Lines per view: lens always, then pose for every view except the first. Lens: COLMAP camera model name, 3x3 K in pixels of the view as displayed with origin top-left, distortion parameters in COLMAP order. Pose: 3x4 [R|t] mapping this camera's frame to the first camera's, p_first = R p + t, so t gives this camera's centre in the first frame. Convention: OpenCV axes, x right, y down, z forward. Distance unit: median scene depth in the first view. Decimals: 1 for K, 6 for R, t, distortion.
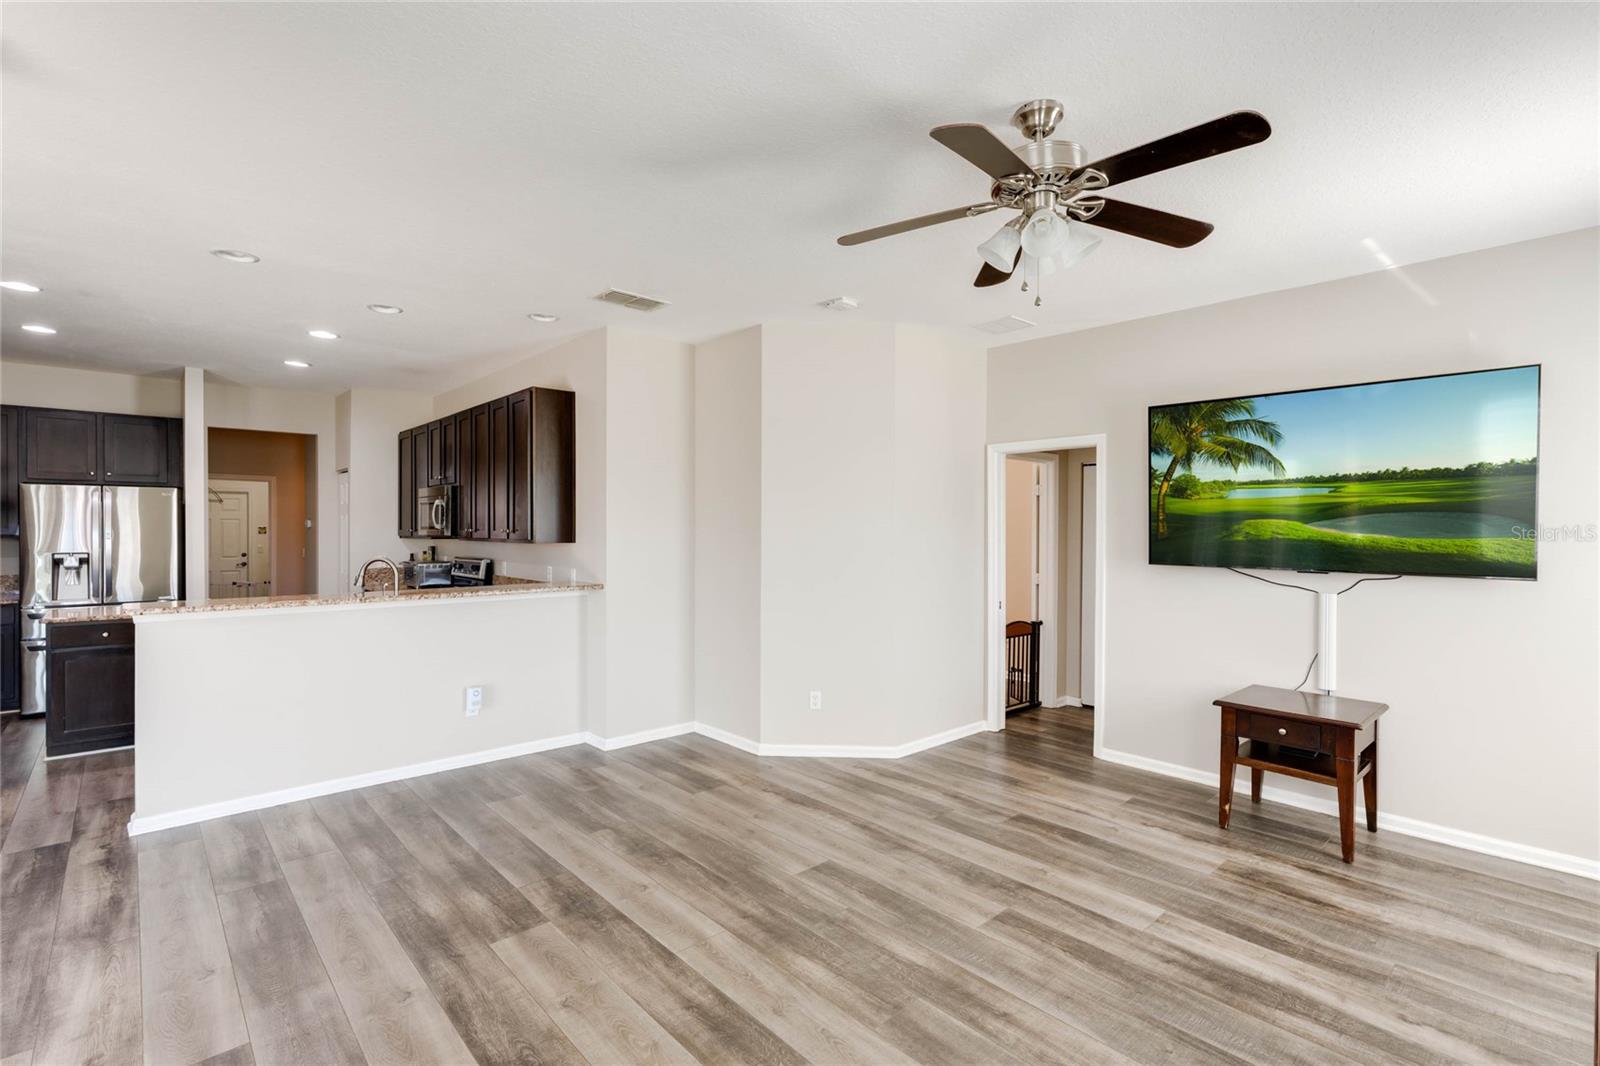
lens RADIAL K [[732.2, 0, 799.6], [0, 732.2, 543.6], [0, 0, 1]] dist [-0.000800, -0.000327]
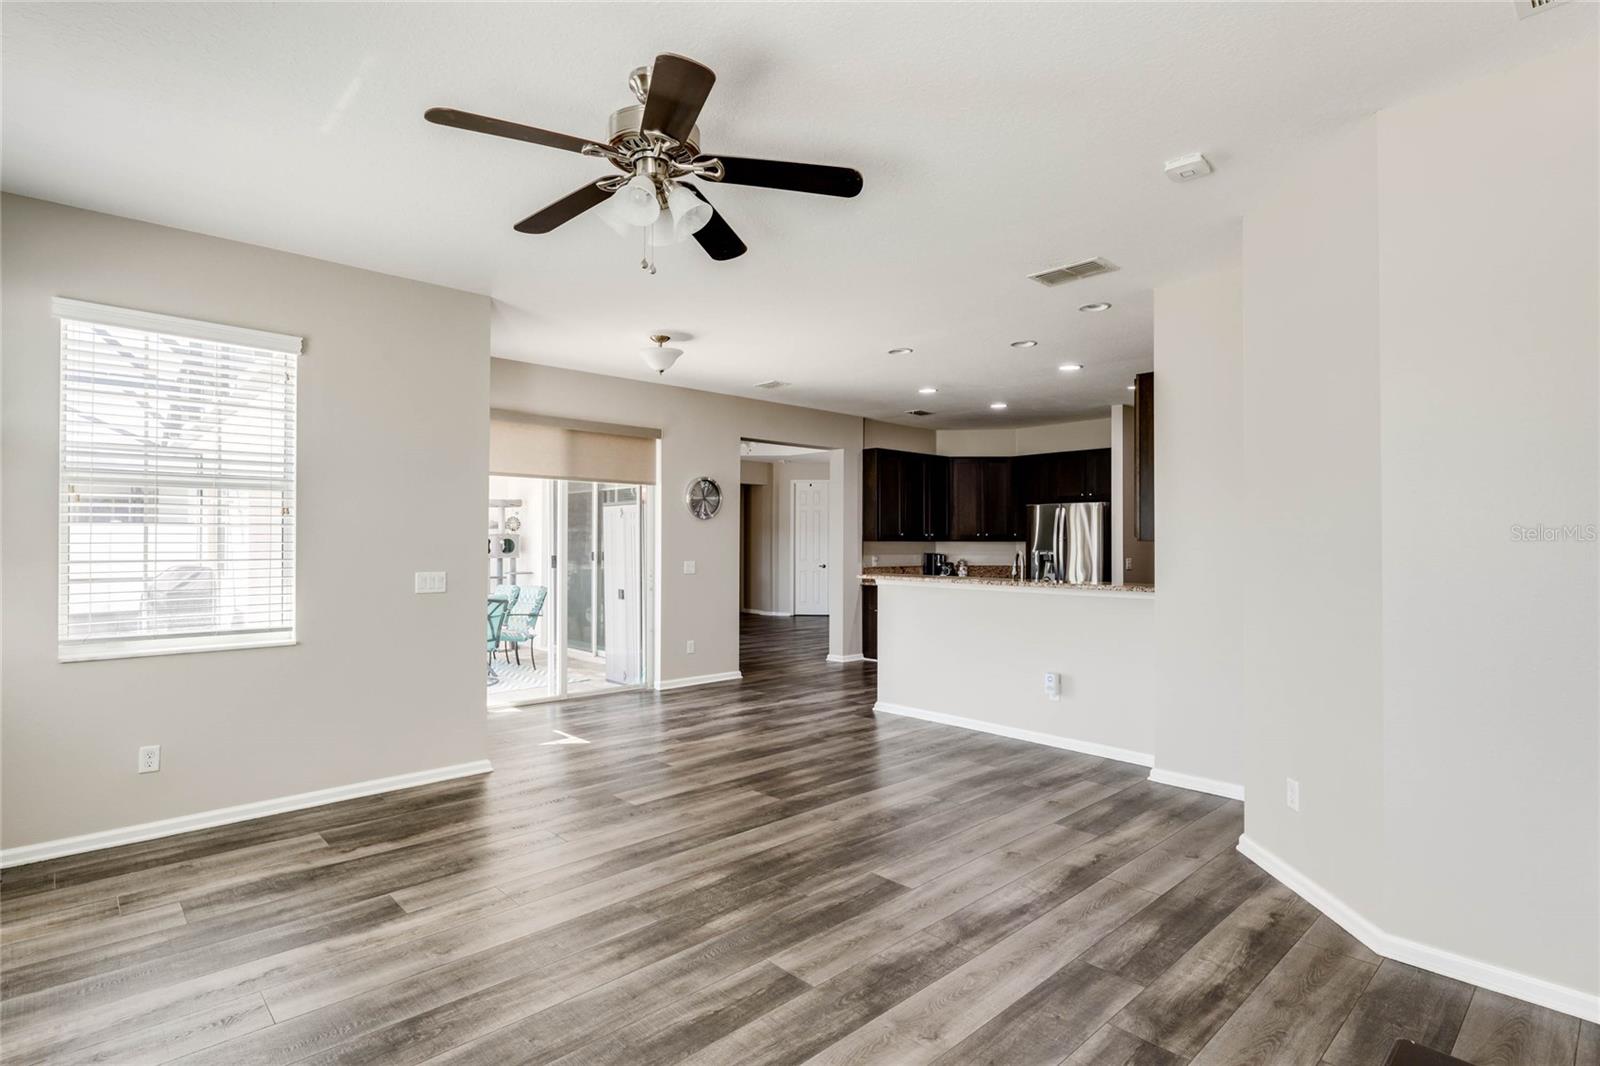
lens RADIAL K [[801.7, 0, 797.7], [0, 801.7, 536.7], [0, 0, 1]] dist [0.000016, -0.000106]
pose [[0.008350, -0.013455, -0.999875, 0.845232], [-0.024087, 0.999617, -0.013653, 0.025867], [0.999675, 0.024198, 0.008023, 0.716971]]
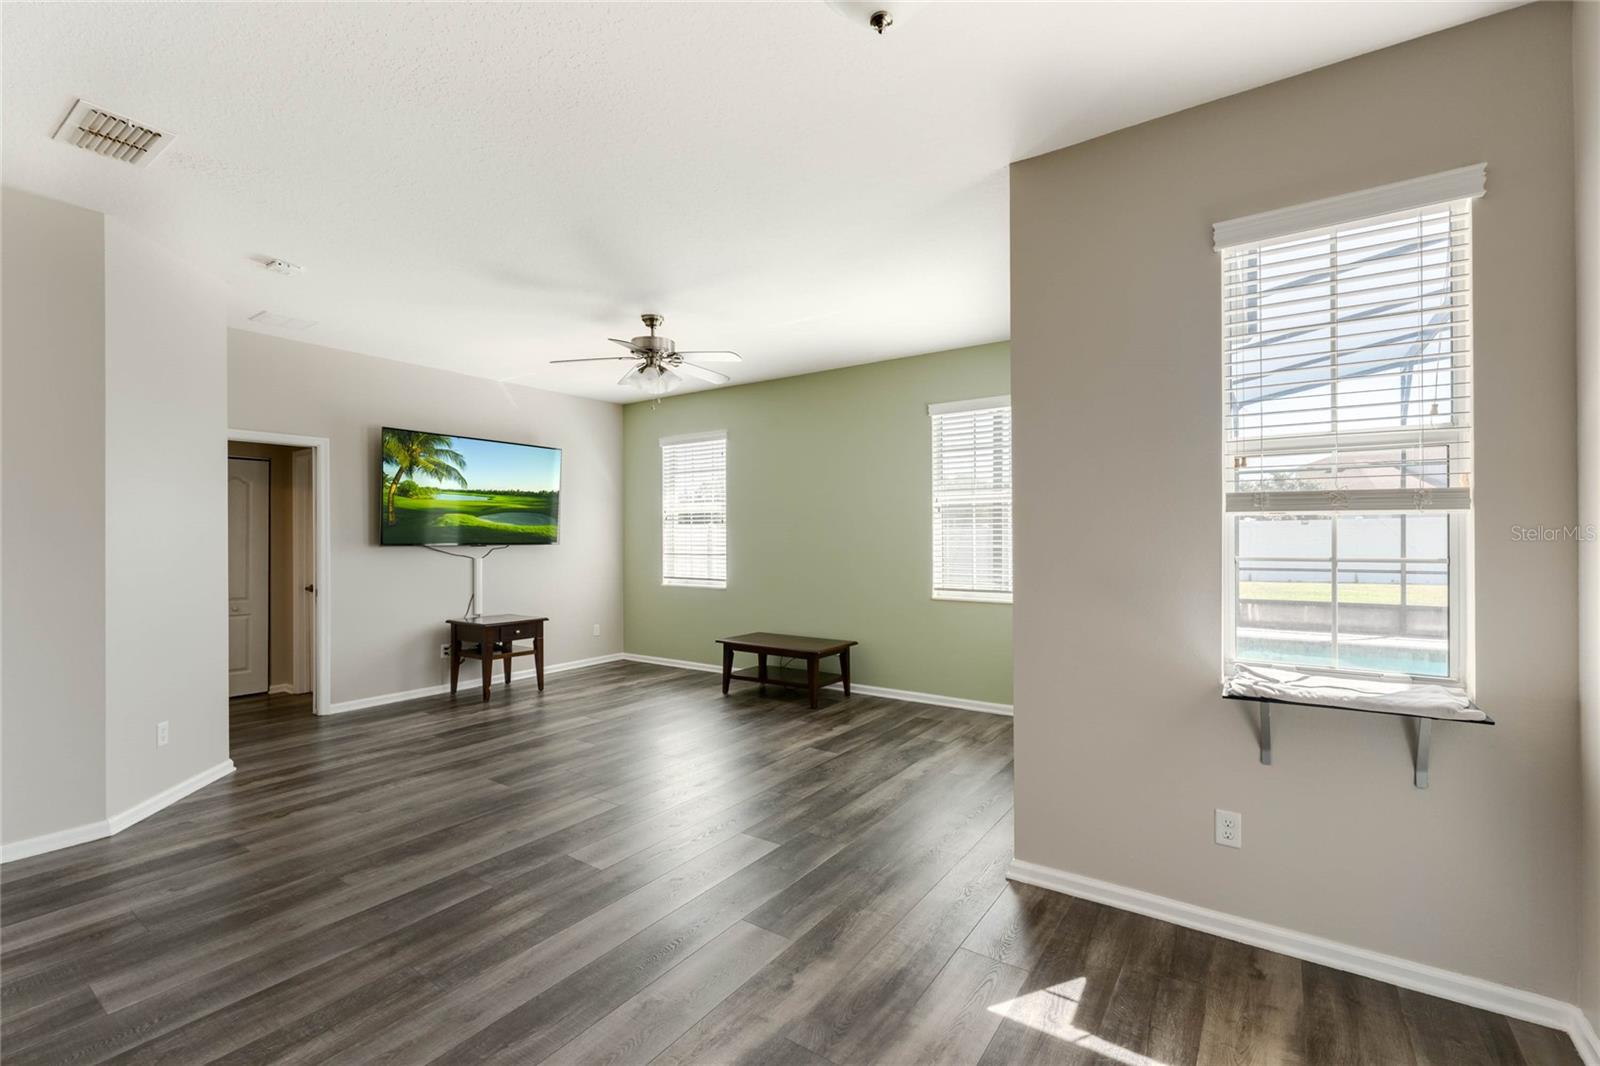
lens RADIAL K [[686.4, 0, 800.0], [0, 686.4, 533.0], [0, 0, 1]] dist [0.003861, 0.000187]
pose [[-0.222310, 0.001221, 0.974975, -1.027248], [0.022988, 0.999728, 0.003989, 0.020248], [-0.974705, 0.023299, -0.222277, 0.621819]]
